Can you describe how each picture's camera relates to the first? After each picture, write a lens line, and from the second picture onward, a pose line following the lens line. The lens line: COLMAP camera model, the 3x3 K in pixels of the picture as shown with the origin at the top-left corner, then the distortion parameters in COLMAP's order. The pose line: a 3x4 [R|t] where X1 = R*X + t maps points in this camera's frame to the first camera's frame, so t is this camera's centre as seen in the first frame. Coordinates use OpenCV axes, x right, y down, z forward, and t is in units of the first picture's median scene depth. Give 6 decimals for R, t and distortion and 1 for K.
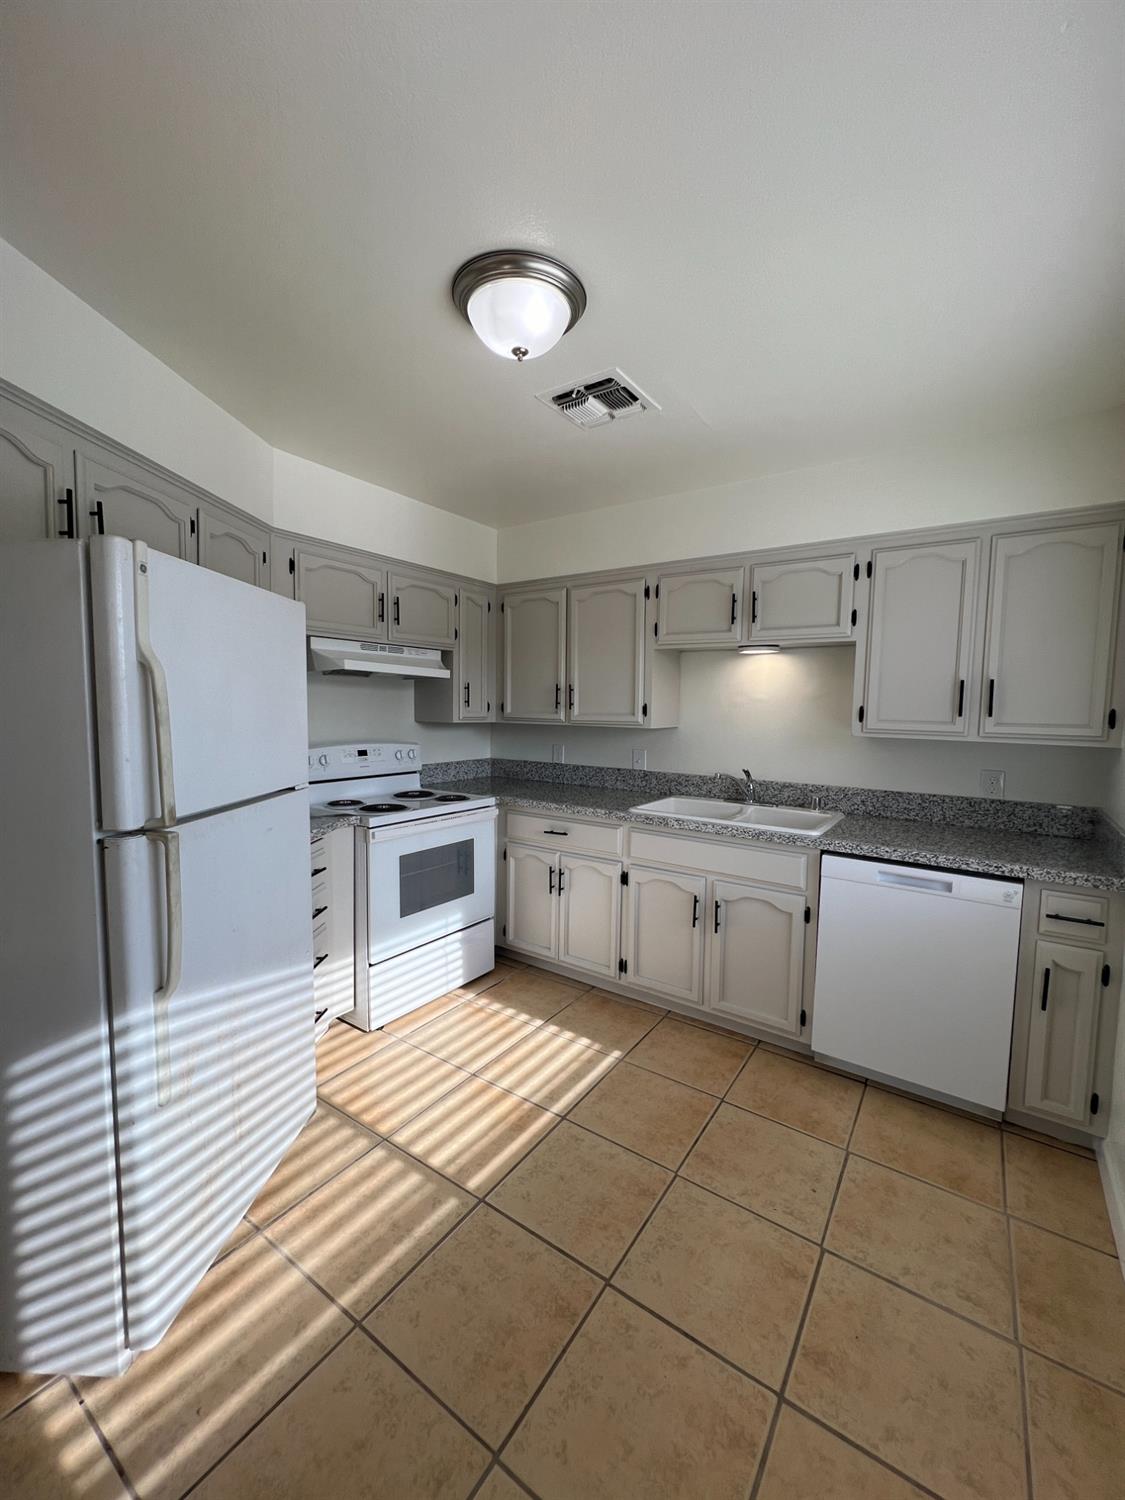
lens RADIAL K [[598.9, 0, 562.7], [0, 598.9, 748.8], [0, 0, 1]] dist [-0.001765, 0.000085]
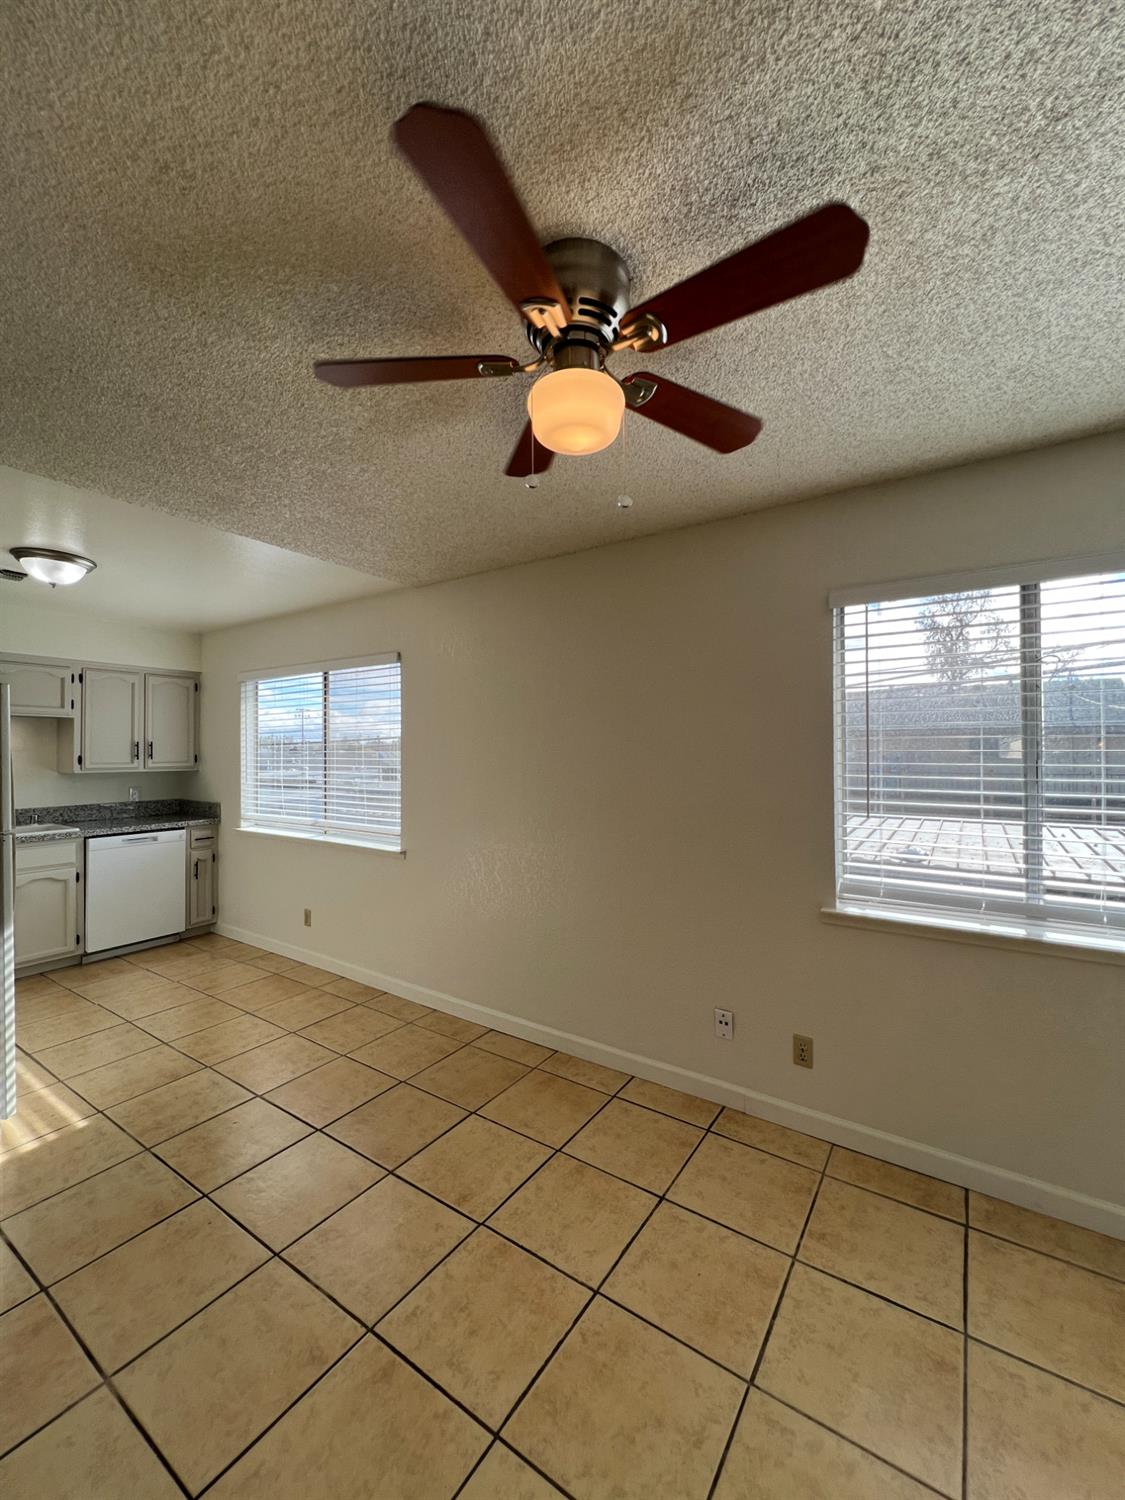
lens RADIAL K [[600.1, 0, 565.9], [0, 600.1, 746.1], [0, 0, 1]] dist [0.000553, 0.000122]
pose [[-0.015171, -0.011067, 0.999824, -1.396092], [0.075882, 0.997042, 0.012187, -0.013752], [-0.997001, 0.076053, -0.014286, -0.420861]]
